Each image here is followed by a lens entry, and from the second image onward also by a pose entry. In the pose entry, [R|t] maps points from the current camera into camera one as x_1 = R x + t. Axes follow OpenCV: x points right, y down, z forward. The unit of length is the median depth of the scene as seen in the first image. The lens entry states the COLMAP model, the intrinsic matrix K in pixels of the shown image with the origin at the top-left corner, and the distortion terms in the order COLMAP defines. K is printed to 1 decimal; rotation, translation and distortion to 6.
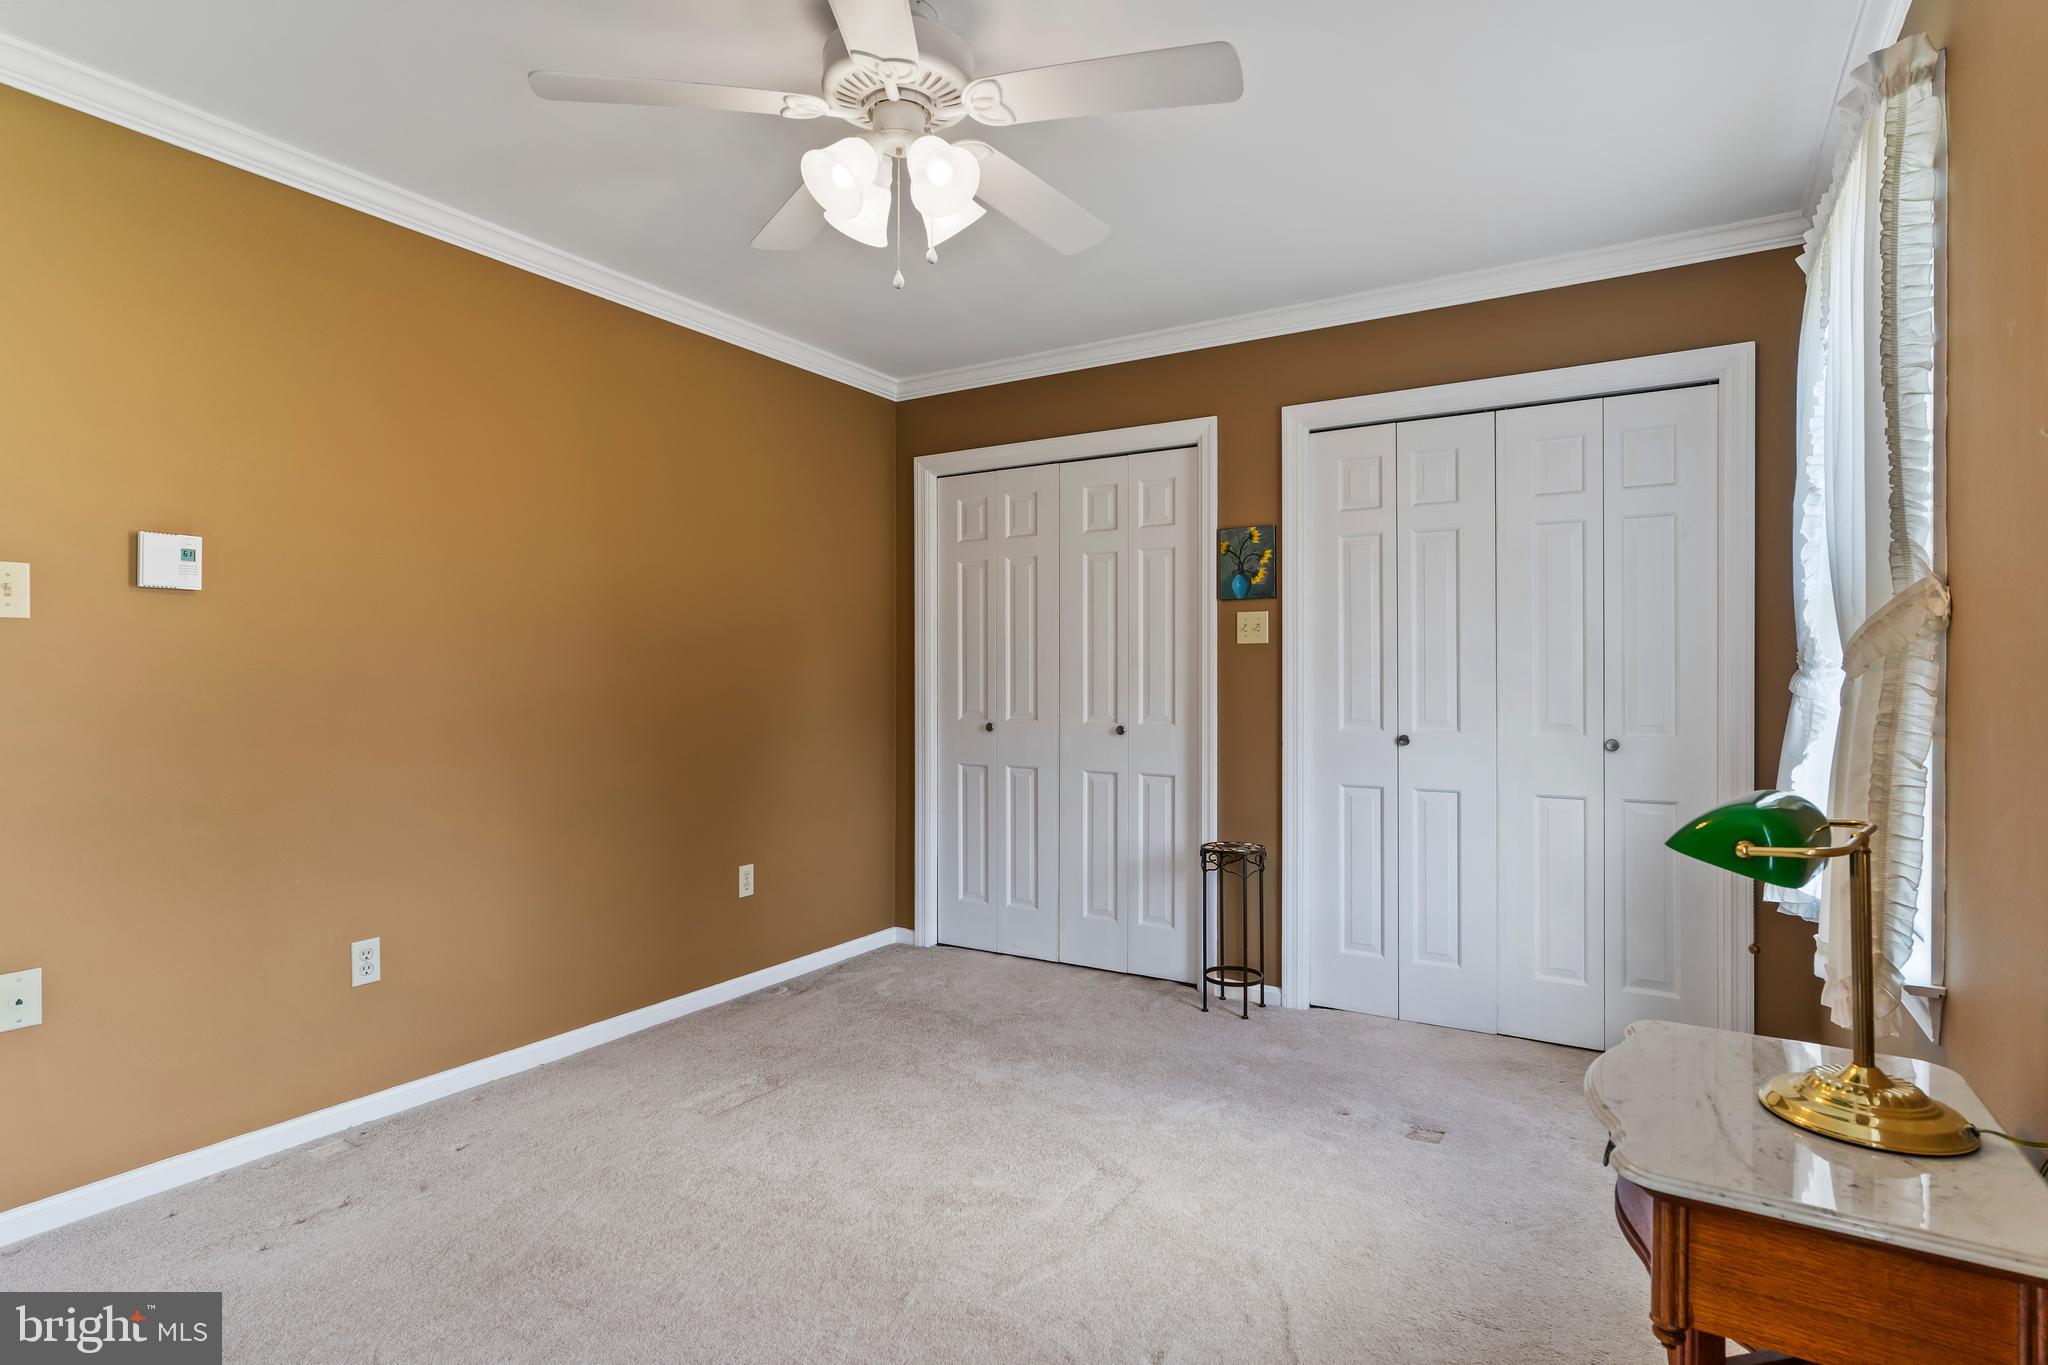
lens RADIAL K [[1062.2, 0, 1017.6], [0, 1062.2, 677.5], [0, 0, 1]] dist [-0.002382, 0.000201]
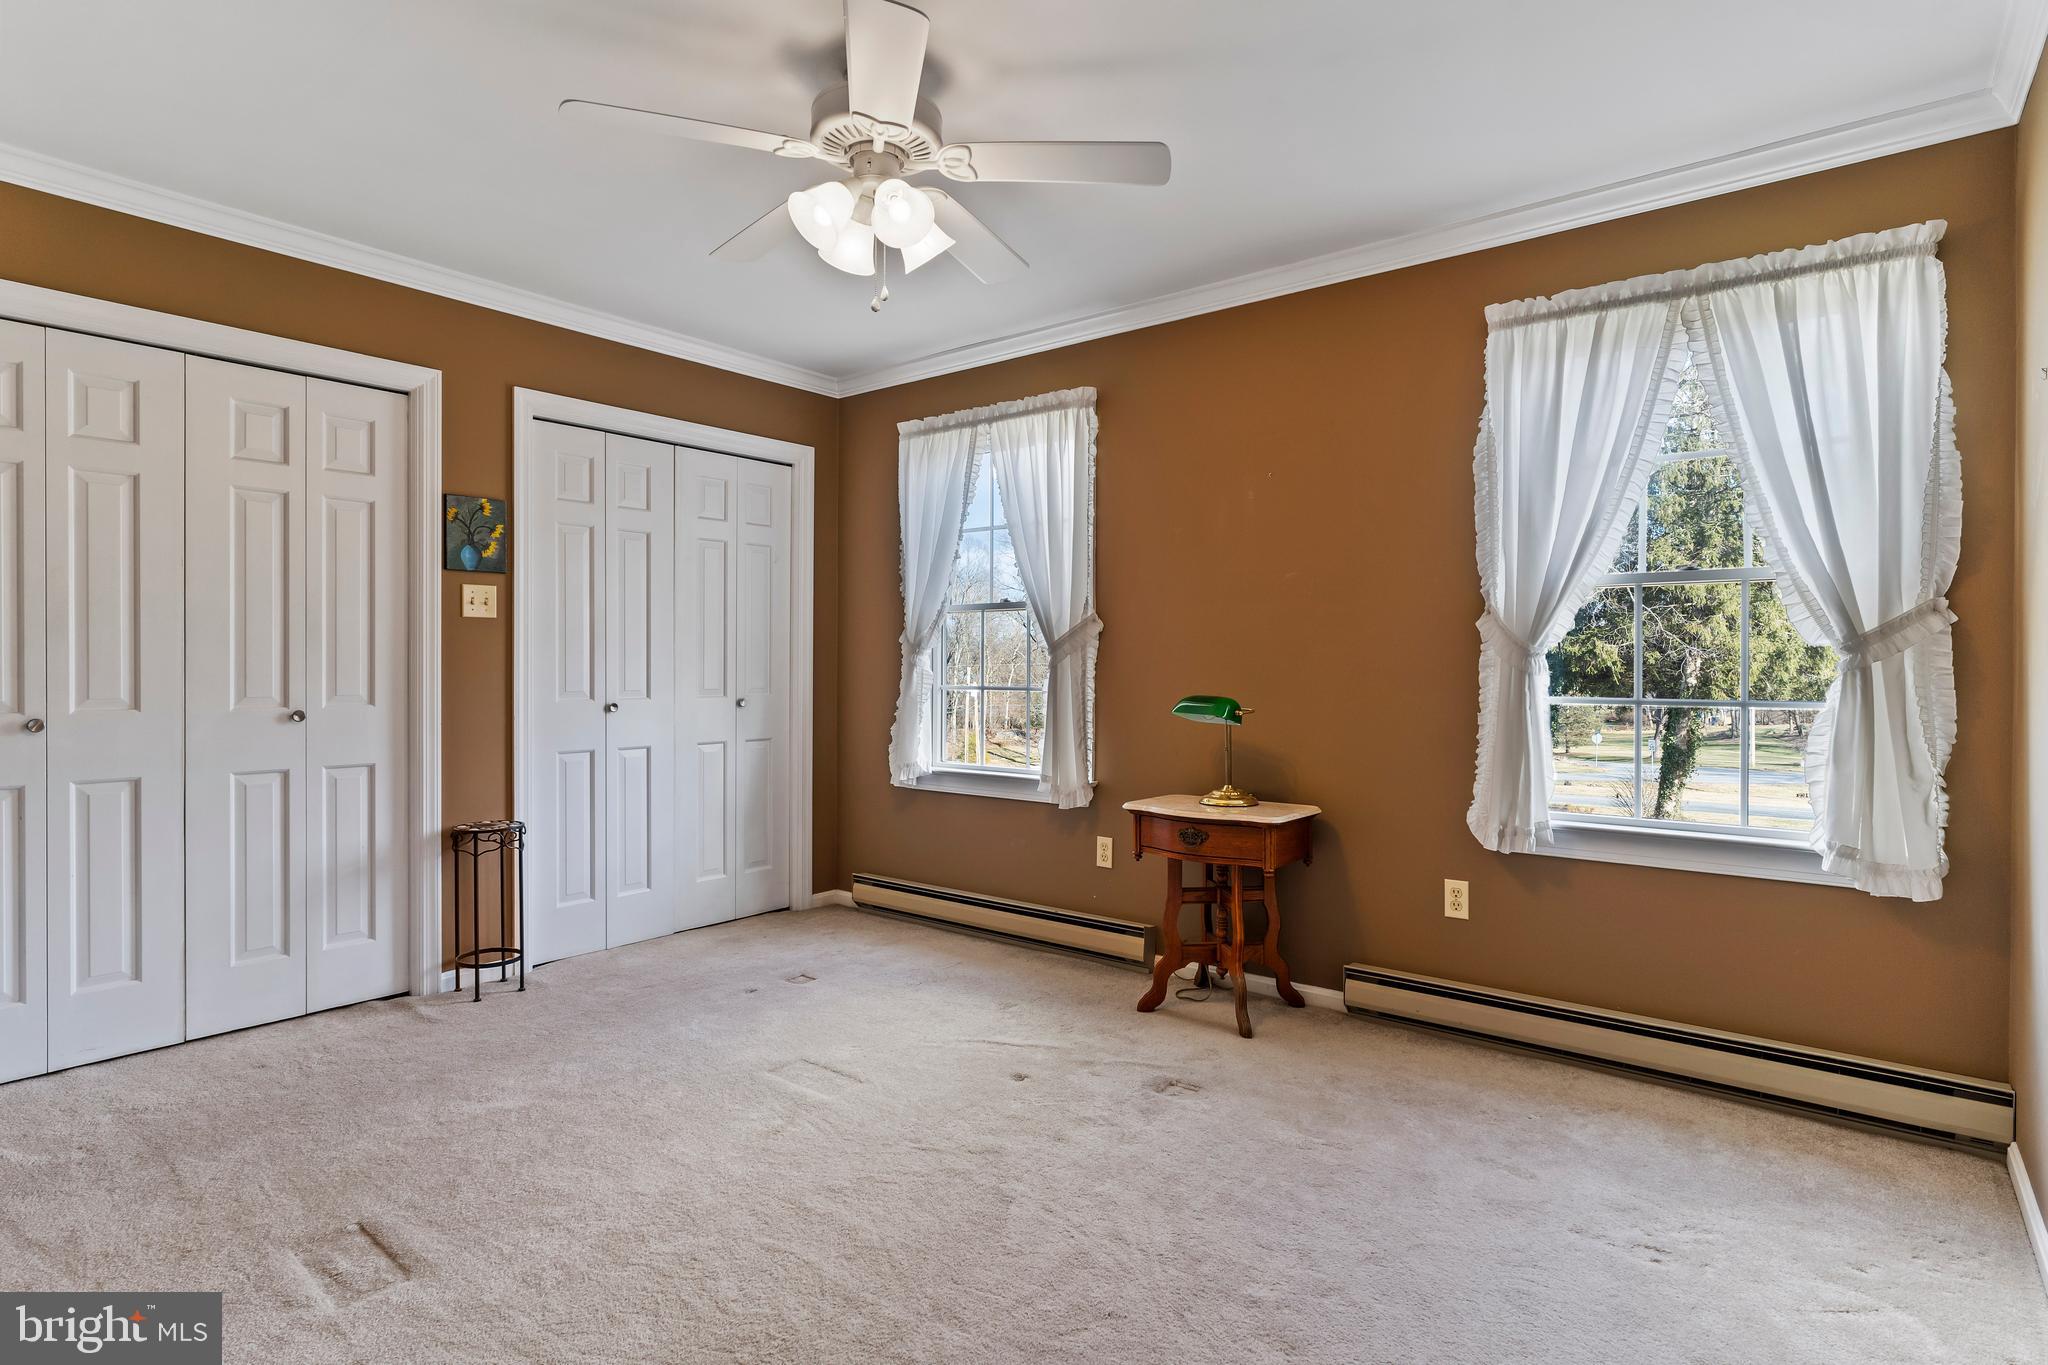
lens RADIAL K [[1062.3, 0, 1025.0], [0, 1062.3, 655.2], [0, 0, 1]] dist [-0.003516, -0.000570]
pose [[0.107713, 0.005494, 0.994167, -0.693702], [-0.007006, 0.999964, -0.004767, 0.003783], [-0.994157, -0.006452, 0.107748, 0.397126]]
